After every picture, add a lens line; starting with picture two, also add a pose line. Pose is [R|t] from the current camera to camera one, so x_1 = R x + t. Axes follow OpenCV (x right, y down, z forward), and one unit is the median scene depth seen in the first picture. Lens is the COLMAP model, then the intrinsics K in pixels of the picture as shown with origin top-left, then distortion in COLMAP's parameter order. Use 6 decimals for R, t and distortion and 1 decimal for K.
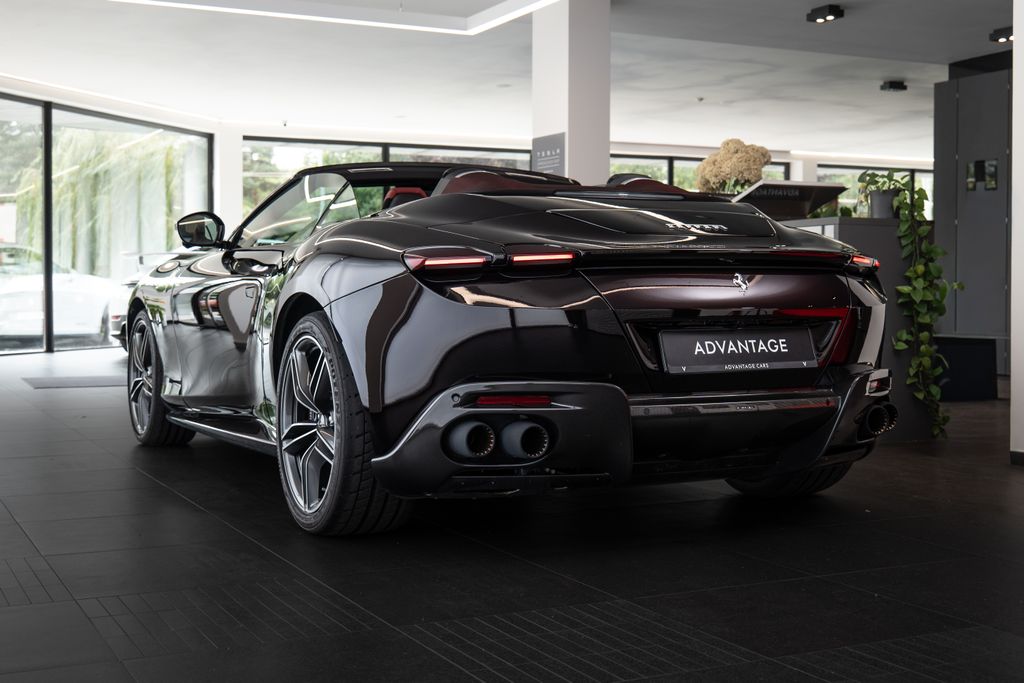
lens RADIAL K [[1329.7, 0, 511.8], [0, 1329.7, 342.0], [0, 0, 1]] dist [0.000610, 0.000000]
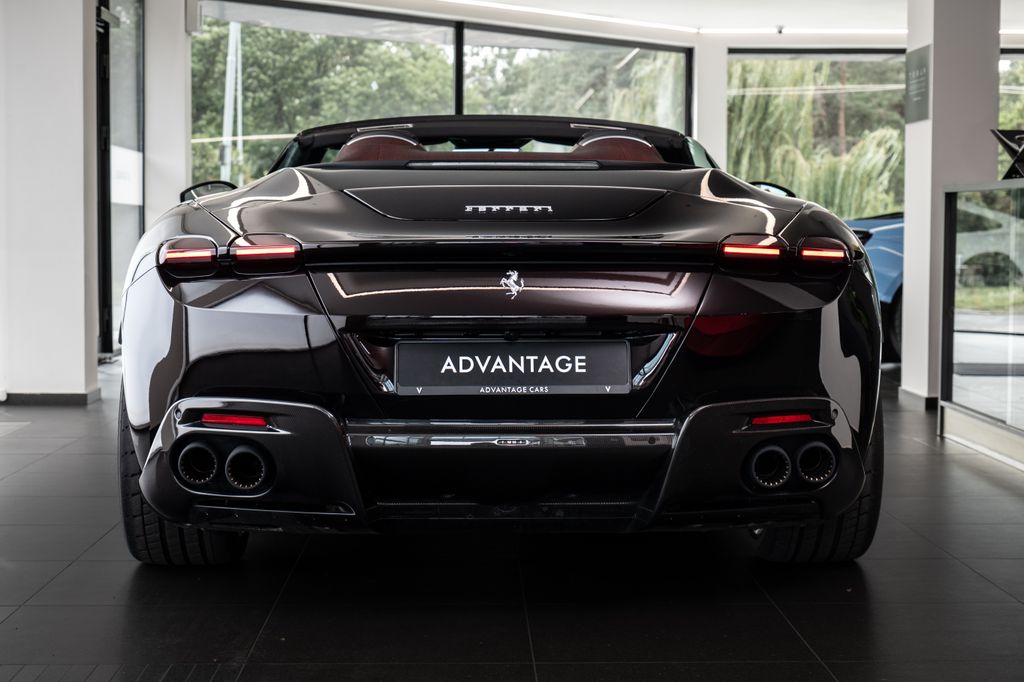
lens RADIAL K [[1771.7, 0, 512.0], [0, 1771.7, 340.5], [0, 0, 1]] dist [-0.054517, 0.000000]
pose [[0.909015, 0.026629, -0.415912, 0.603448], [-0.018631, 0.999555, 0.023277, -0.034712], [0.416347, -0.013410, 0.909107, 0.047704]]
